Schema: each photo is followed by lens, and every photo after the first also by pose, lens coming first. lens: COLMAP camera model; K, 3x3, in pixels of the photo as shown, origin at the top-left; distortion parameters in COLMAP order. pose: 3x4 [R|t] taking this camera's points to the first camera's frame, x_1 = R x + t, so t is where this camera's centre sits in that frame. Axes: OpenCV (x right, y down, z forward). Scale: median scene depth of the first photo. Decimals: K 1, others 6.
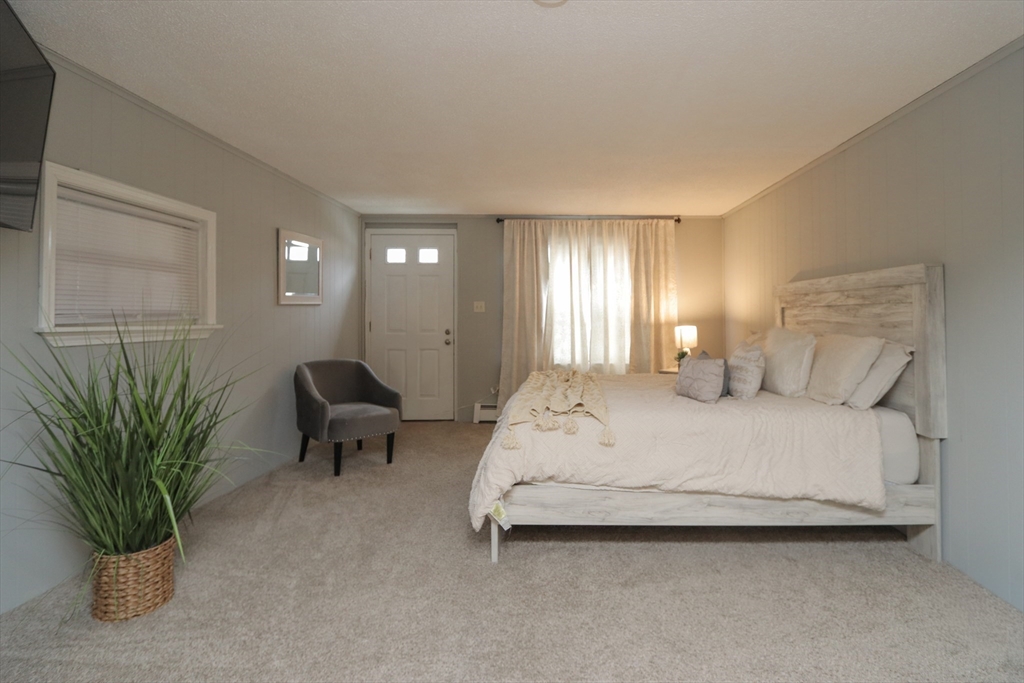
lens RADIAL K [[482.3, 0, 554.4], [0, 482.3, 316.2], [0, 0, 1]] dist [-0.013096, 0.001391]
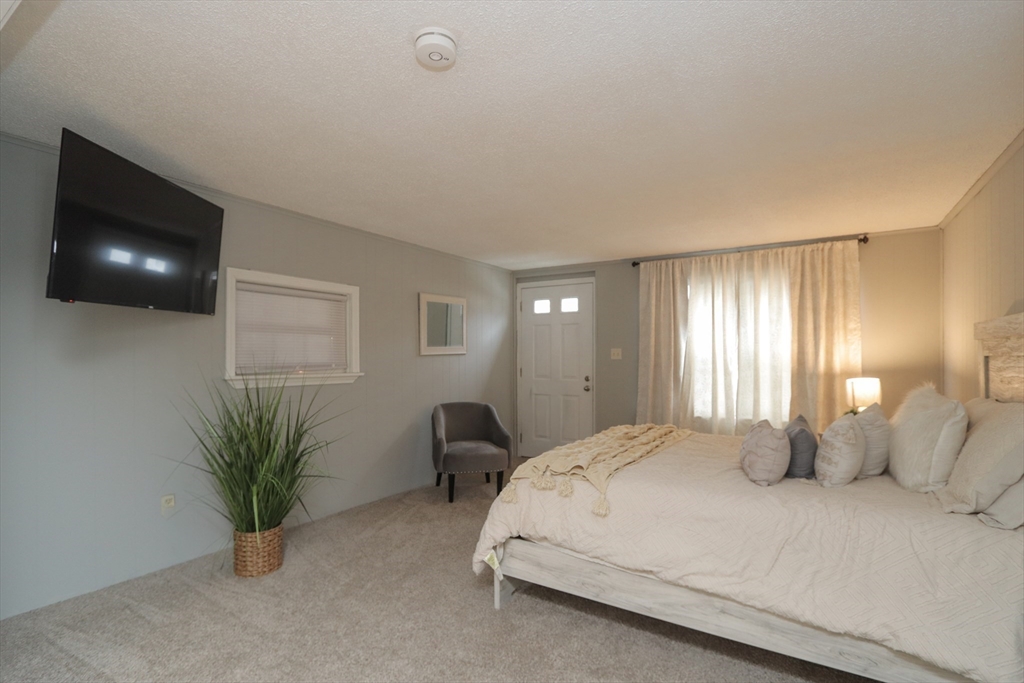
lens RADIAL K [[482.3, 0, 530.3], [0, 482.3, 361.7], [0, 0, 1]] dist [-0.013096, 0.001391]
pose [[0.850870, 0.004362, -0.525358, 0.304911], [0.001317, 0.999945, 0.010436, -0.019889], [0.525375, -0.009571, 0.850817, 0.103502]]
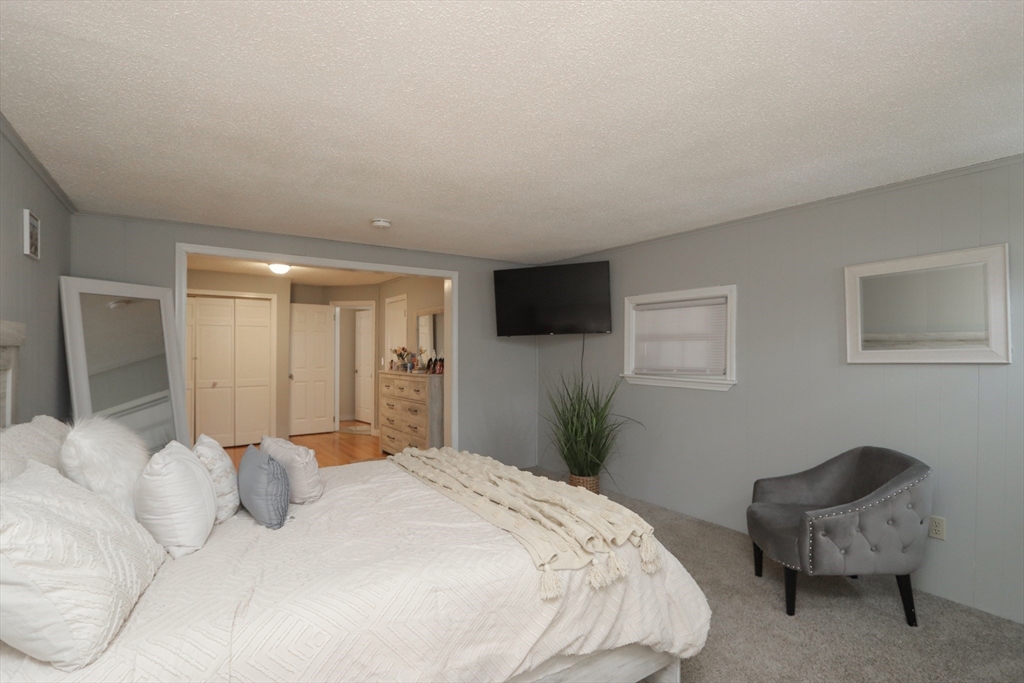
lens RADIAL K [[482.3, 0, 522.0], [0, 482.3, 348.5], [0, 0, 1]] dist [-0.013096, 0.001391]
pose [[-0.815299, -0.007314, -0.578993, 0.312510], [-0.005225, 0.999972, -0.005274, -0.041221], [0.579016, -0.001274, -0.815315, 1.324042]]
